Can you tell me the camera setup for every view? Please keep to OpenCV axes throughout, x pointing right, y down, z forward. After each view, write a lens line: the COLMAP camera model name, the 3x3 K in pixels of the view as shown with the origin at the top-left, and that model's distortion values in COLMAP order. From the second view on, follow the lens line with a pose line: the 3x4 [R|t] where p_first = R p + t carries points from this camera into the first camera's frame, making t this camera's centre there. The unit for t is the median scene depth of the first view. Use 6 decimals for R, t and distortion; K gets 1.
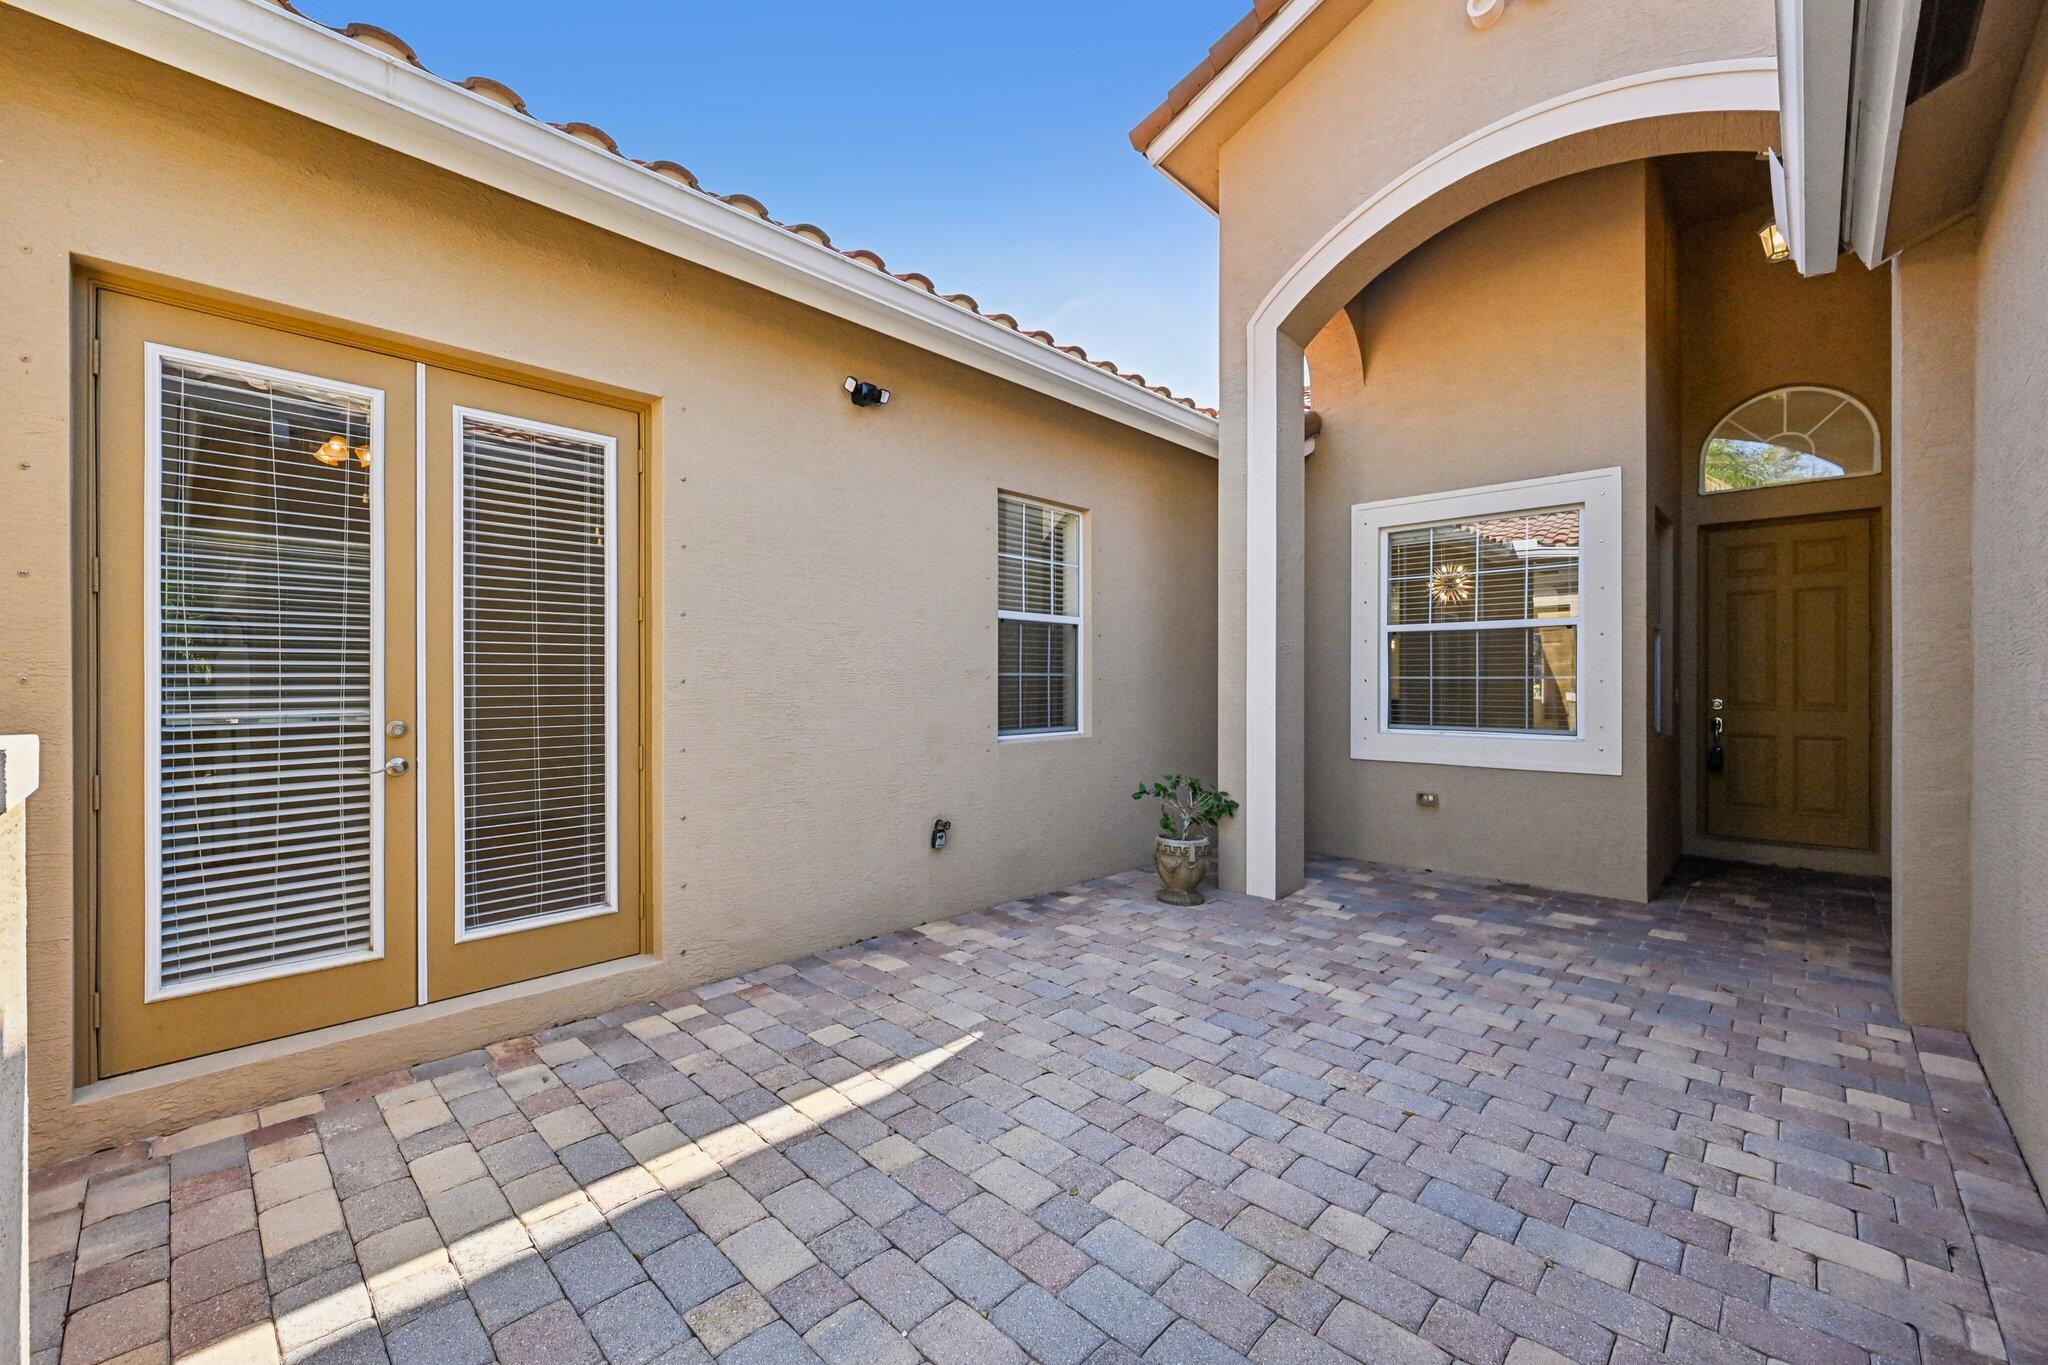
lens RADIAL K [[815.0, 0, 1027.5], [0, 815.0, 681.6], [0, 0, 1]] dist [0.000674, -0.000238]
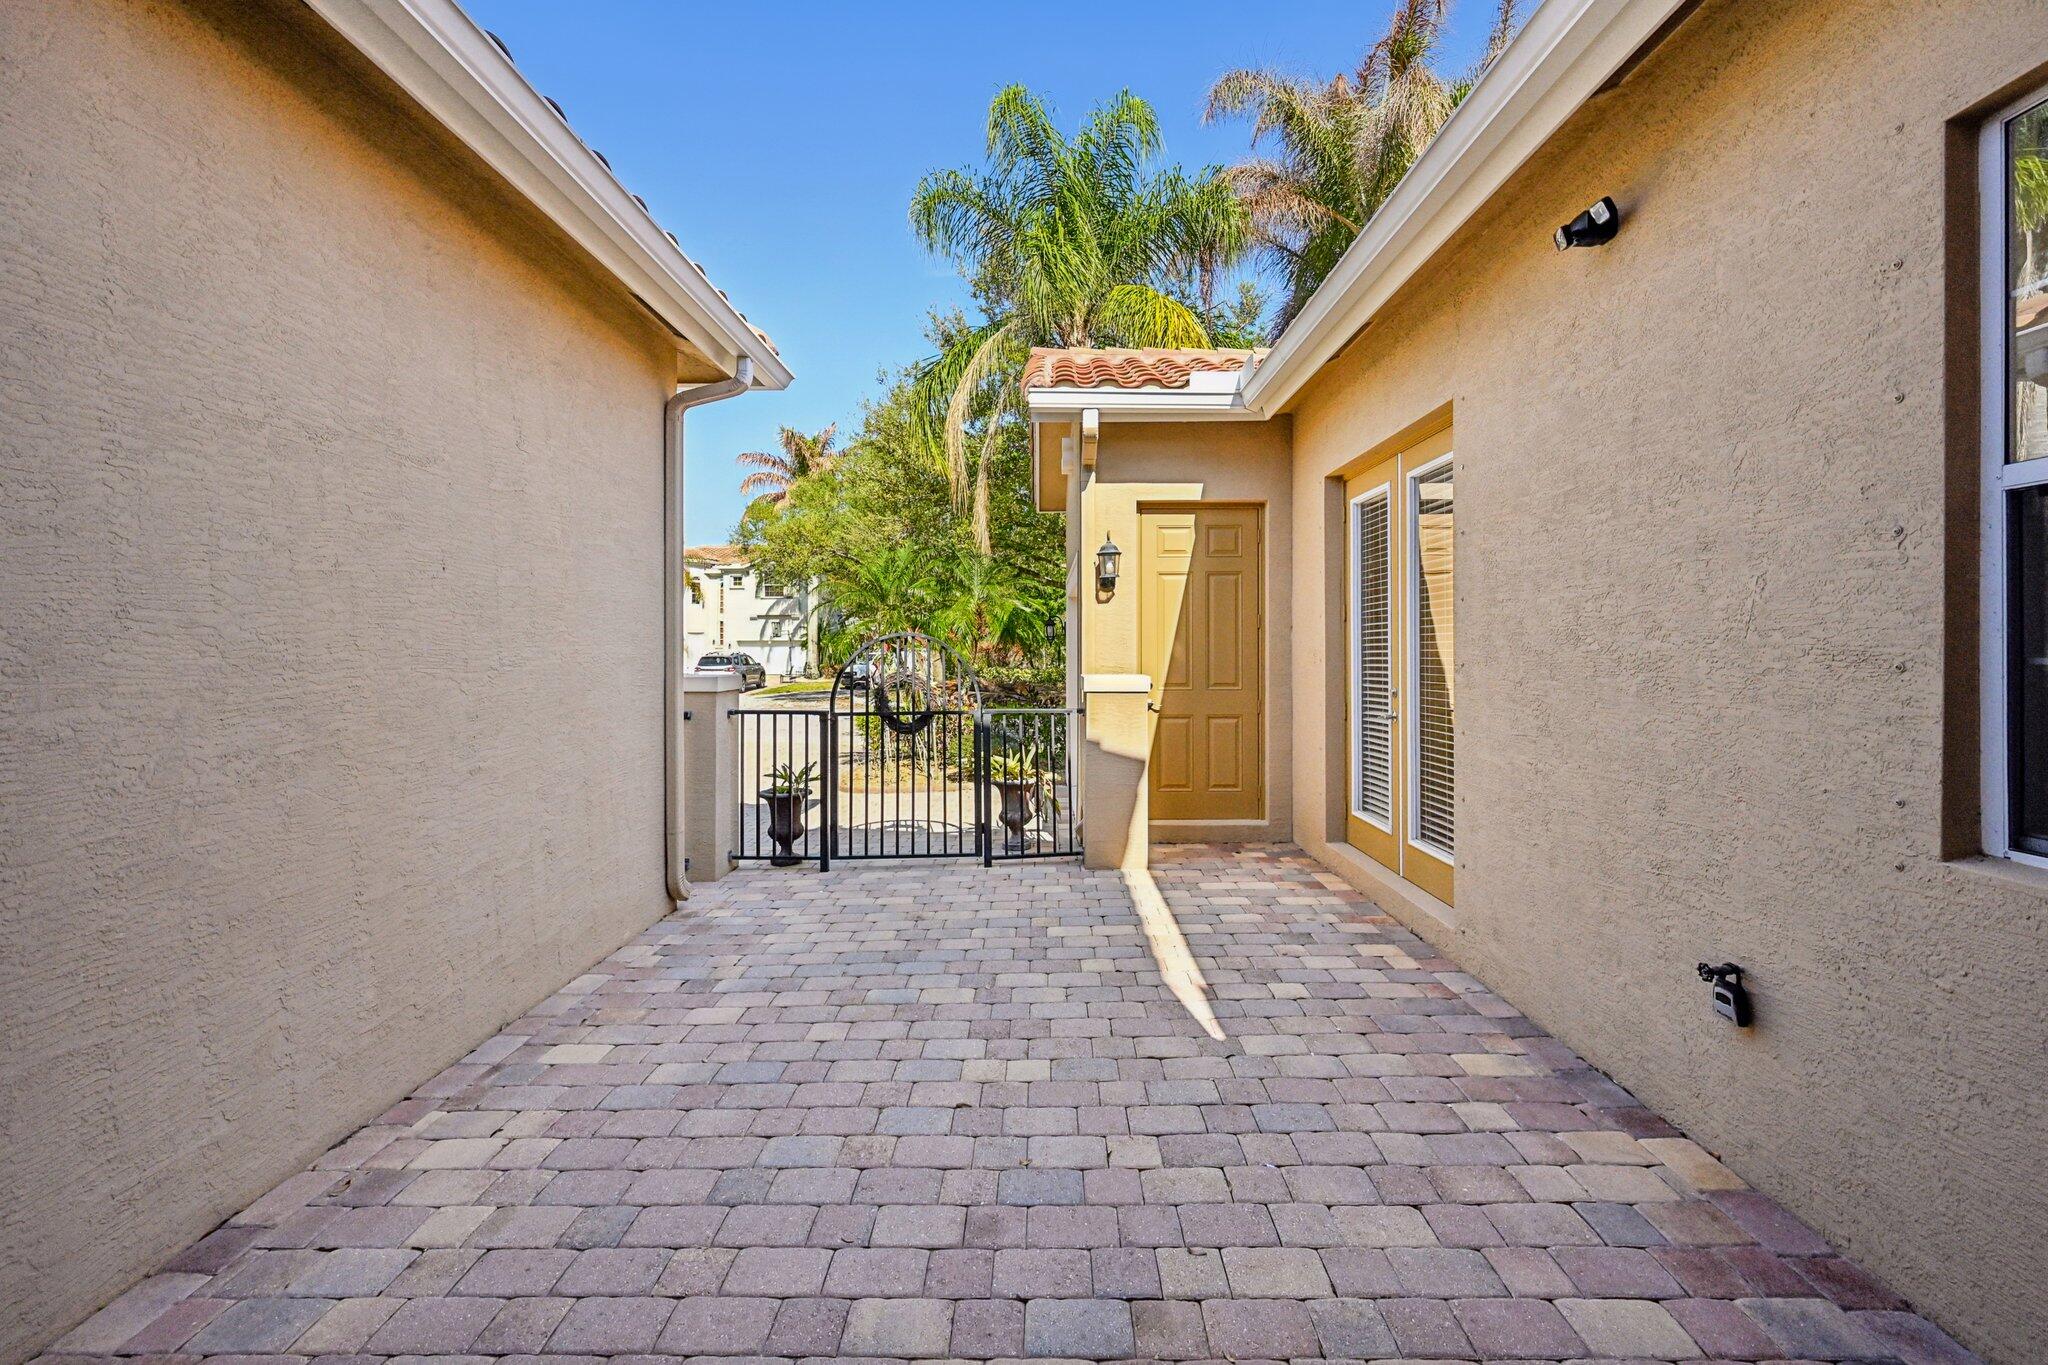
lens RADIAL K [[815.0, 0, 1033.2], [0, 815.0, 662.1], [0, 0, 1]] dist [0.000674, -0.000238]
pose [[-0.728881, 0.011359, -0.684546, 0.770763], [0.003855, 0.999915, 0.012487, -0.025084], [0.684630, 0.006463, -0.728862, 1.583655]]
